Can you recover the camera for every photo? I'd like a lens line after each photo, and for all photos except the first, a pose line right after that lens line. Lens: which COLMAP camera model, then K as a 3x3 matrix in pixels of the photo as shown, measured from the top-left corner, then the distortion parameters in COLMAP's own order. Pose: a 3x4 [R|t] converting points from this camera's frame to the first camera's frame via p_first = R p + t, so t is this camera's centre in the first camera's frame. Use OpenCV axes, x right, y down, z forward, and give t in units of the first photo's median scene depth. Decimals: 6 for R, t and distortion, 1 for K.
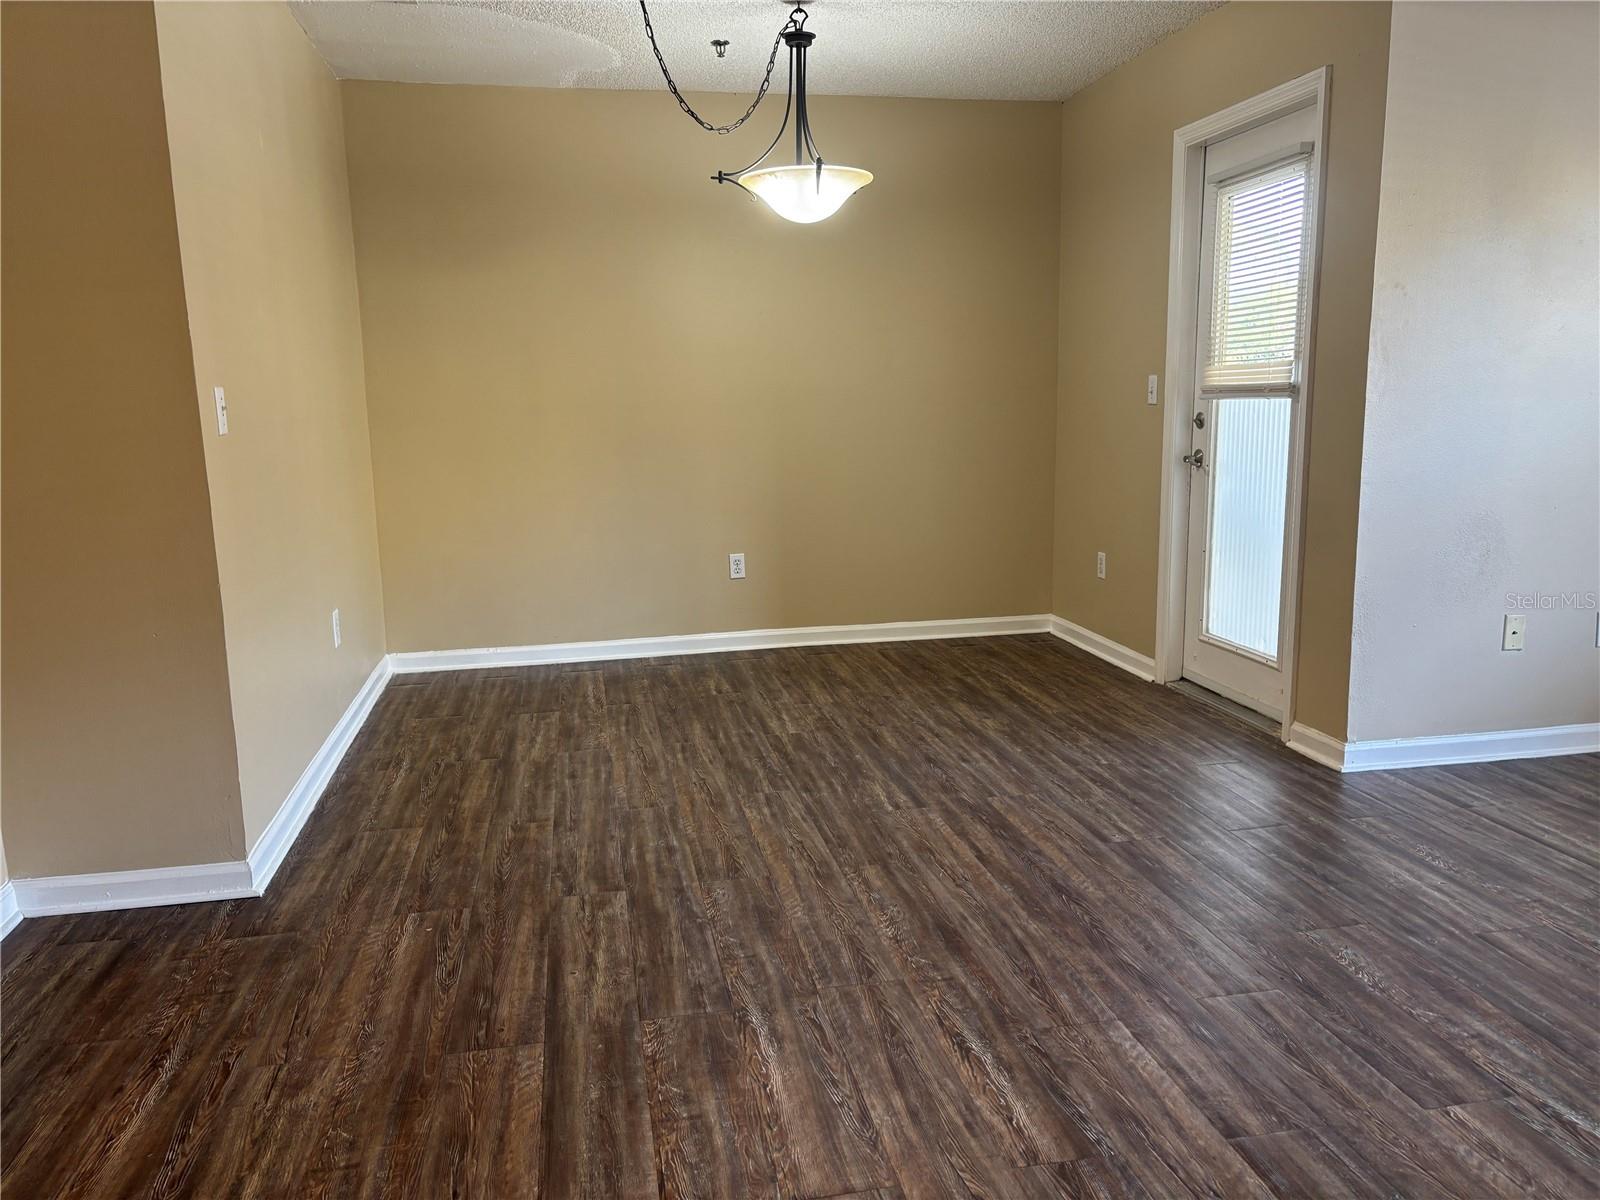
lens RADIAL K [[1197.4, 0, 811.8], [0, 1197.4, 604.8], [0, 0, 1]] dist [0.050442, -0.043297]
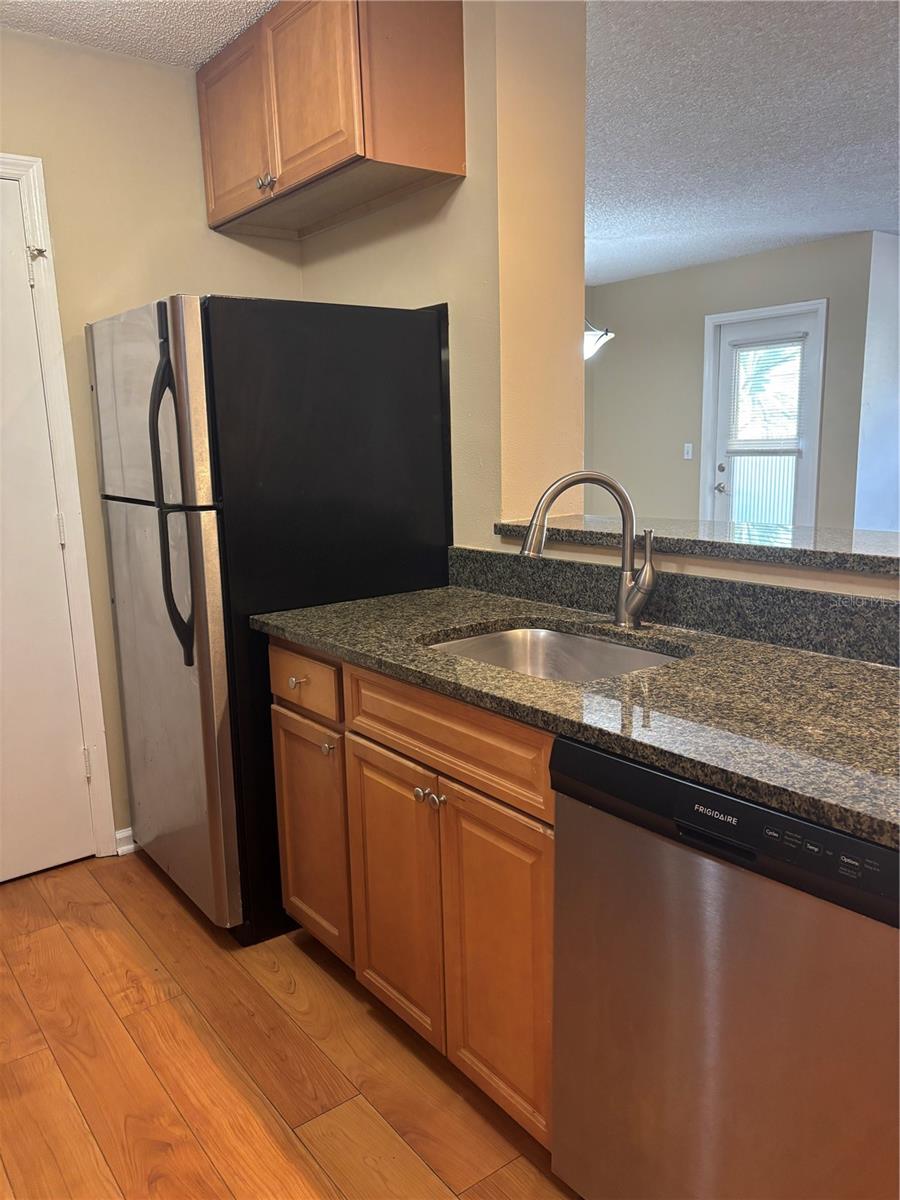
lens RADIAL K [[898.1, 0, 441.2], [0, 898.1, 605.8], [0, 0, 1]] dist [0.050442, -0.043297]
pose [[0.908394, -0.084891, 0.409407, -0.896121], [0.083592, 0.996277, 0.021104, -0.003726], [-0.409674, 0.015052, 0.912108, -0.155598]]
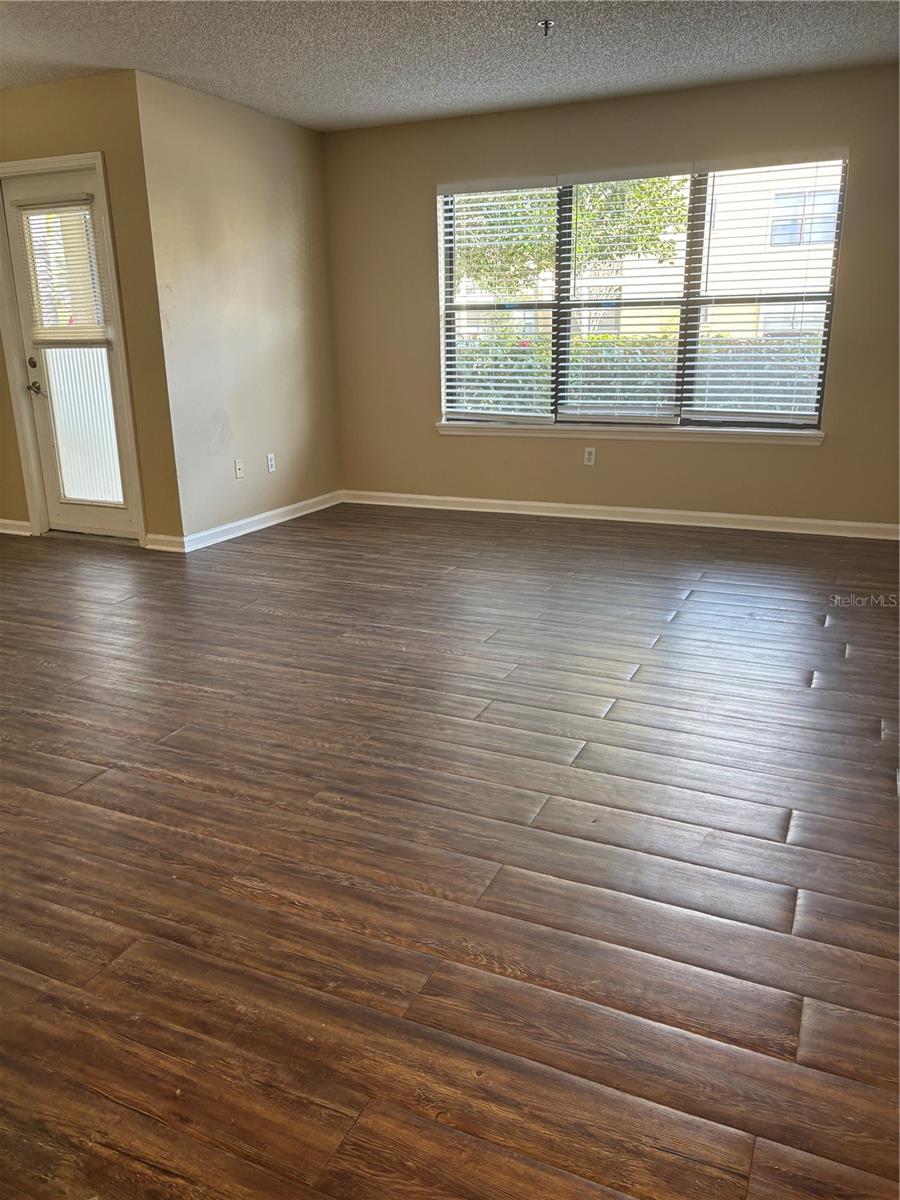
lens RADIAL K [[898.1, 0, 442.5], [0, 898.1, 594.3], [0, 0, 1]] dist [0.050442, -0.043297]
pose [[0.592790, -0.216563, 0.775694, -0.444785], [0.142306, 0.976178, 0.163784, 0.030577], [-0.792685, 0.013297, 0.609487, -0.174847]]
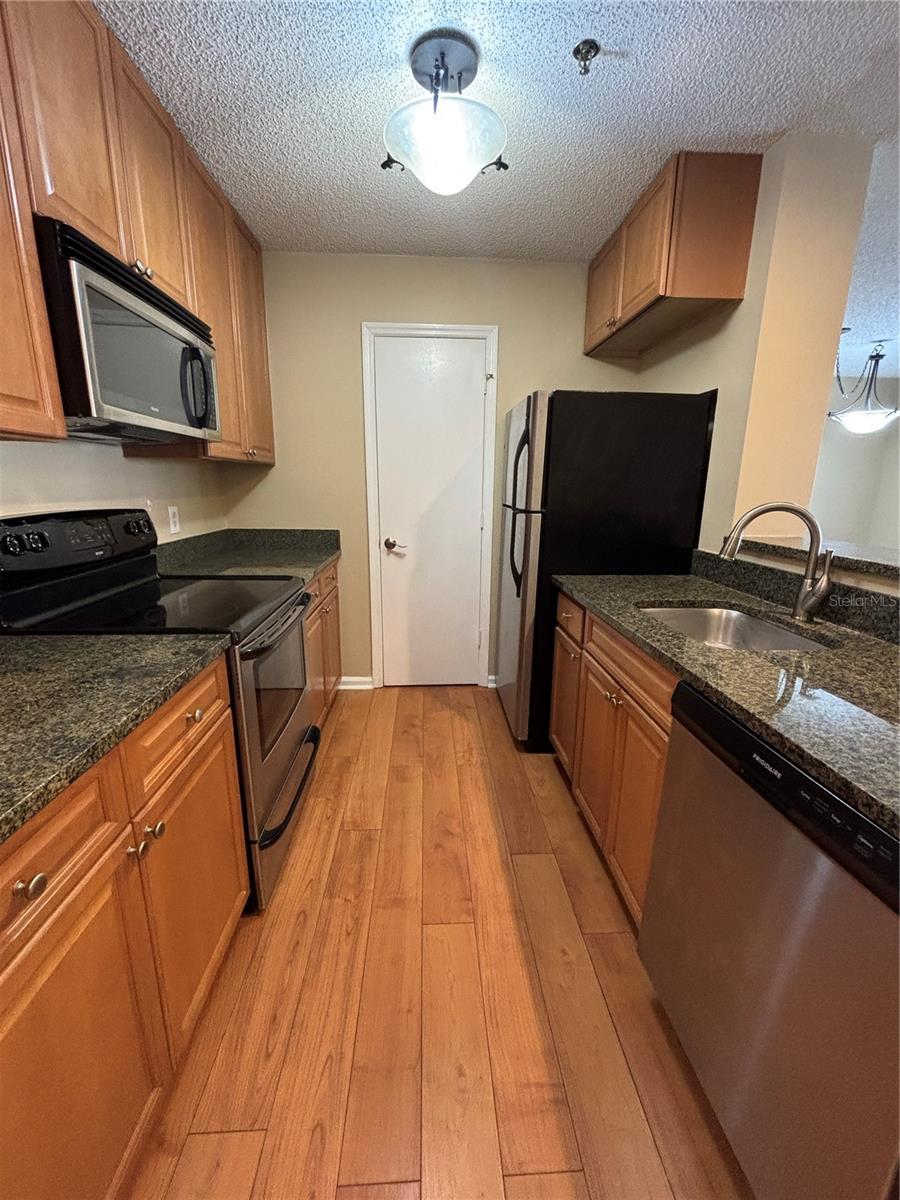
lens RADIAL K [[482.6, 0, 450.8], [0, 482.6, 596.8], [0, 0, 1]] dist [0.000626, 0.000458]
pose [[0.988975, 0.062397, -0.134293, -0.798871], [-0.054351, 0.996547, 0.062777, 0.001933], [0.137746, -0.054786, 0.988951, -0.135232]]
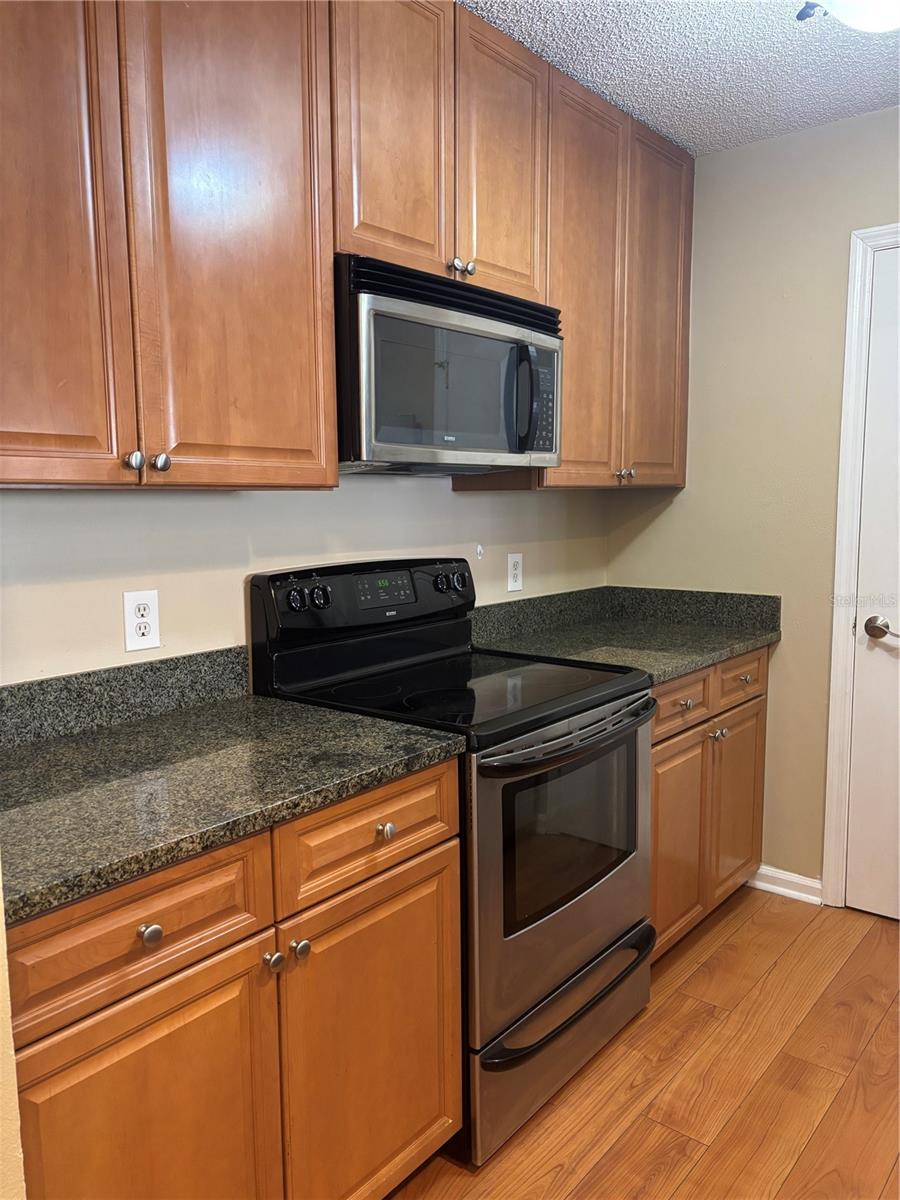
lens RADIAL K [[898.1, 0, 449.7], [0, 898.1, 607.8], [0, 0, 1]] dist [0.050442, -0.043297]
pose [[0.633856, 0.105329, -0.766246, -0.645404], [-0.132716, 0.990802, 0.026411, -0.020168], [0.761980, 0.084952, 0.642005, -0.132057]]
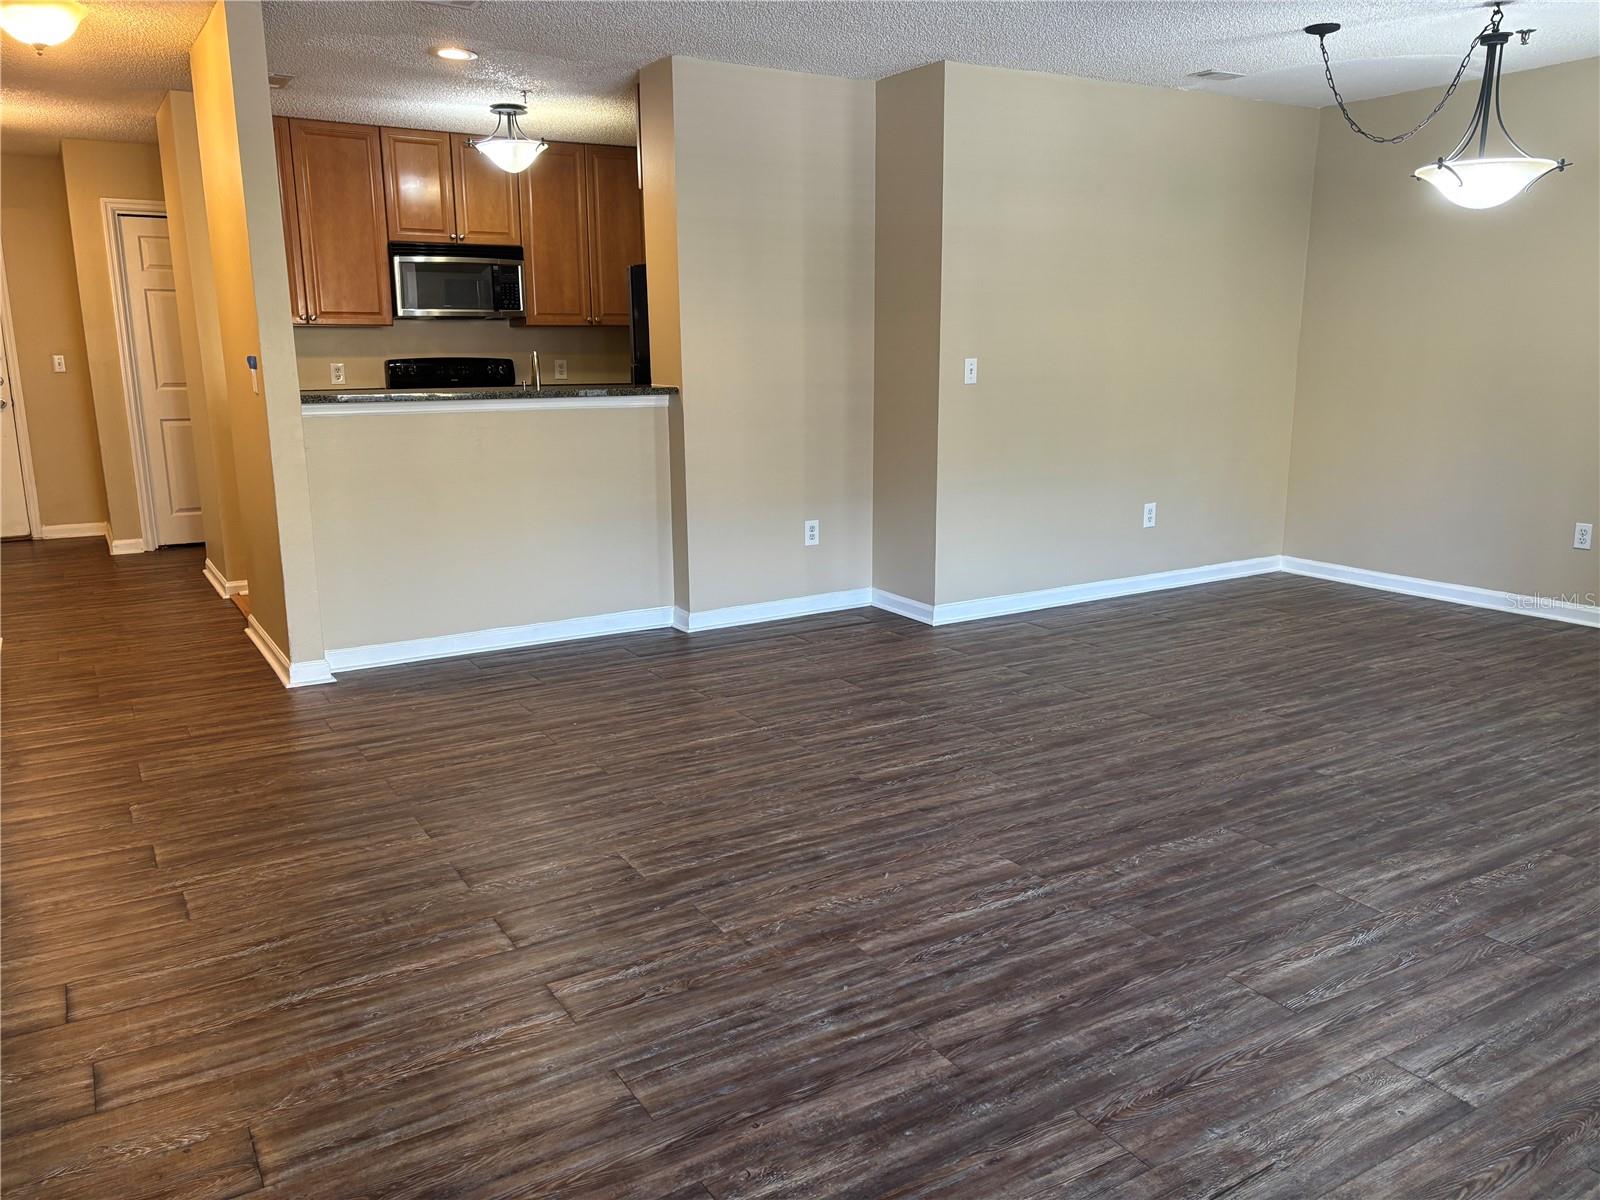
lens RADIAL K [[1197.4, 0, 800.2], [0, 1197.4, 591.5], [0, 0, 1]] dist [0.050442, -0.043297]
pose [[0.338837, 0.210187, -0.917067, 1.005980], [-0.162329, 0.973169, 0.163068, -0.073679], [0.926736, 0.093613, 0.363865, 0.089238]]
